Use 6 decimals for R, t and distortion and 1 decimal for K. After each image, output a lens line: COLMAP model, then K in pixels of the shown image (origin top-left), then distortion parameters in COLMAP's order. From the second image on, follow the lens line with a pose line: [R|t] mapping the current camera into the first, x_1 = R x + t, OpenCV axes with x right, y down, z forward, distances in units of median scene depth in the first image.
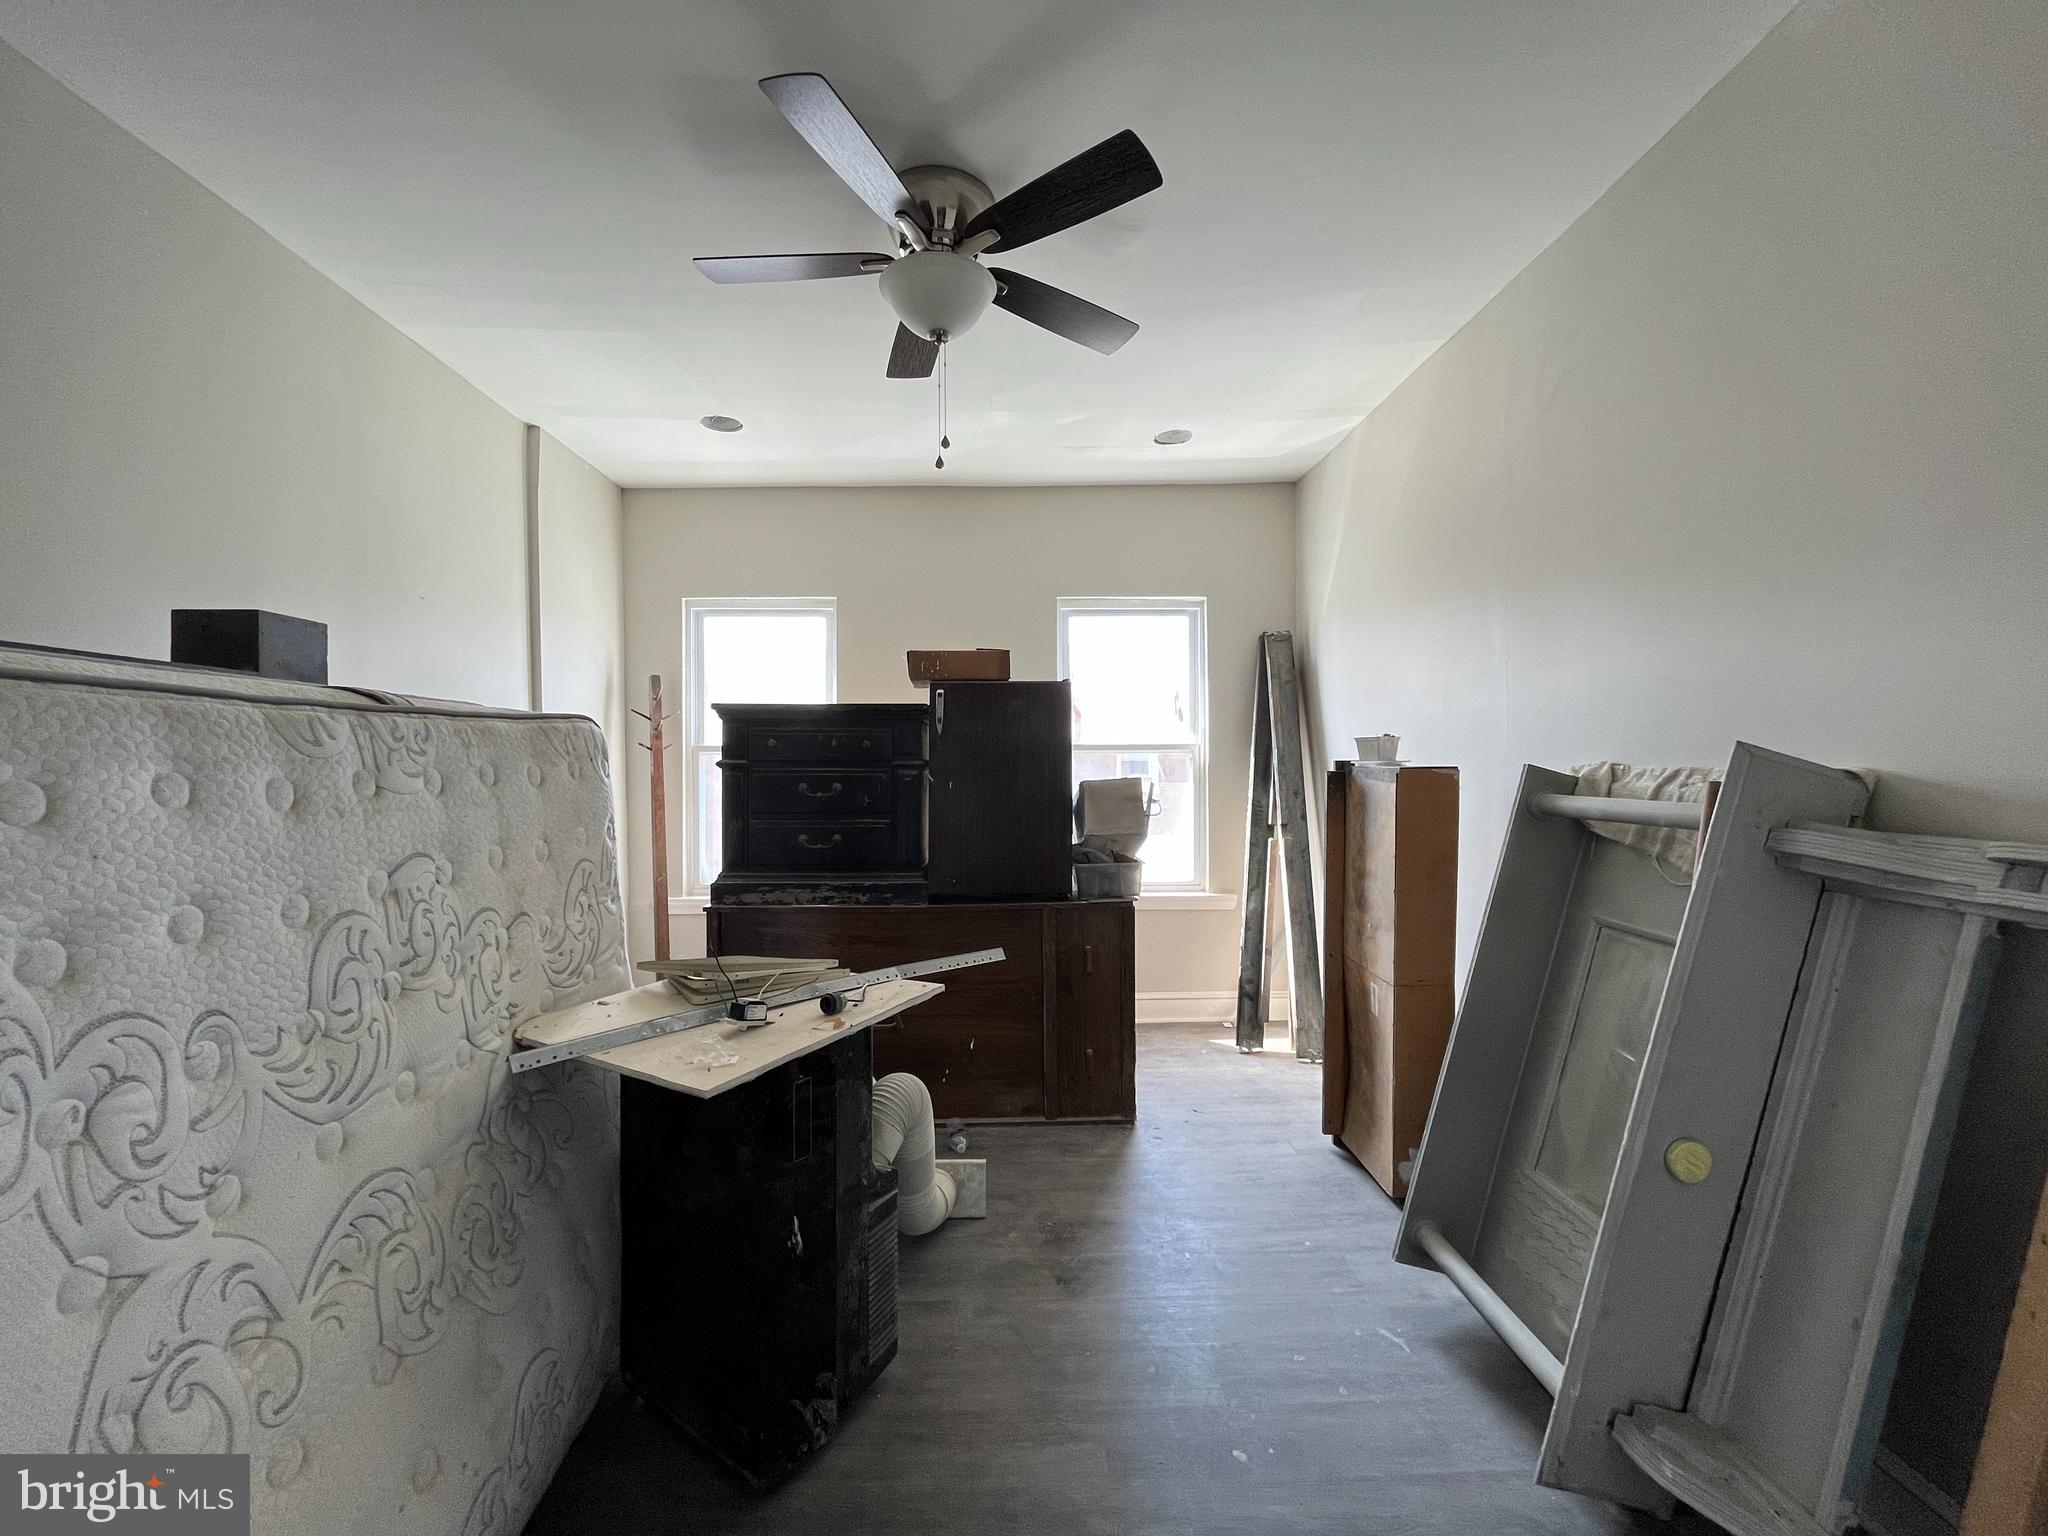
lens RADIAL K [[802.5, 0, 1024.0], [0, 802.5, 768.0], [0, 0, 1]] dist [-0.000016, -0.000058]
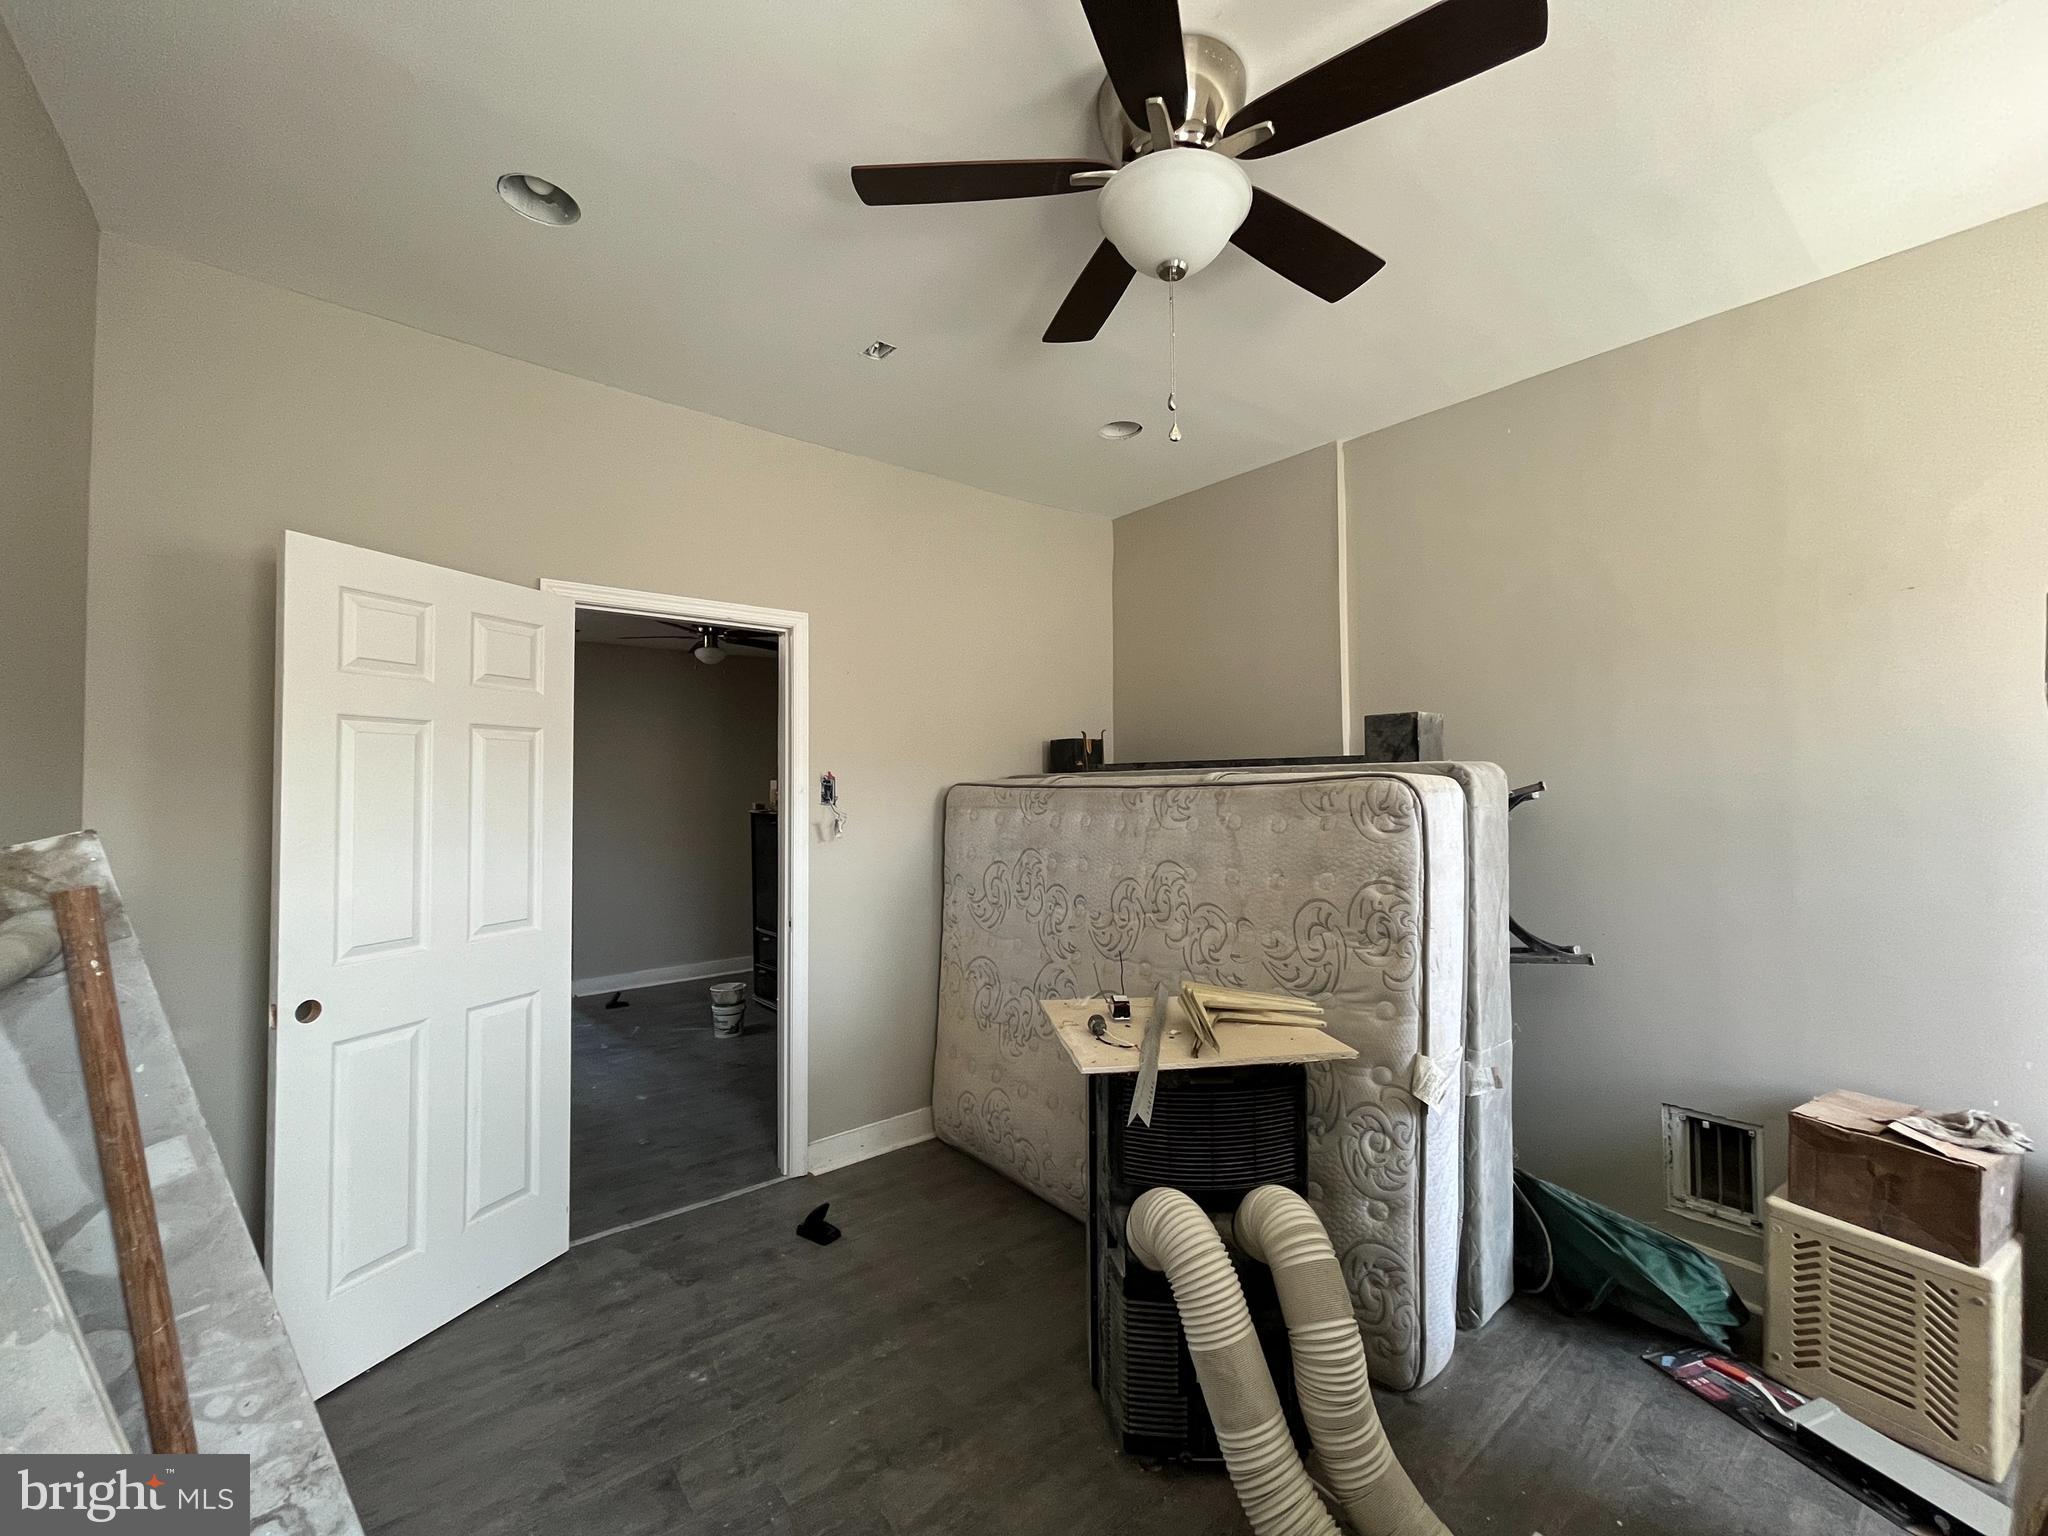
lens RADIAL K [[802.5, 0, 1024.0], [0, 802.5, 768.0], [0, 0, 1]] dist [-0.000016, -0.000058]
pose [[-0.790871, -0.005923, -0.611955, 0.492084], [0.010028, 0.999693, -0.022636, -0.052512], [0.611901, -0.024039, -0.790569, 1.627951]]
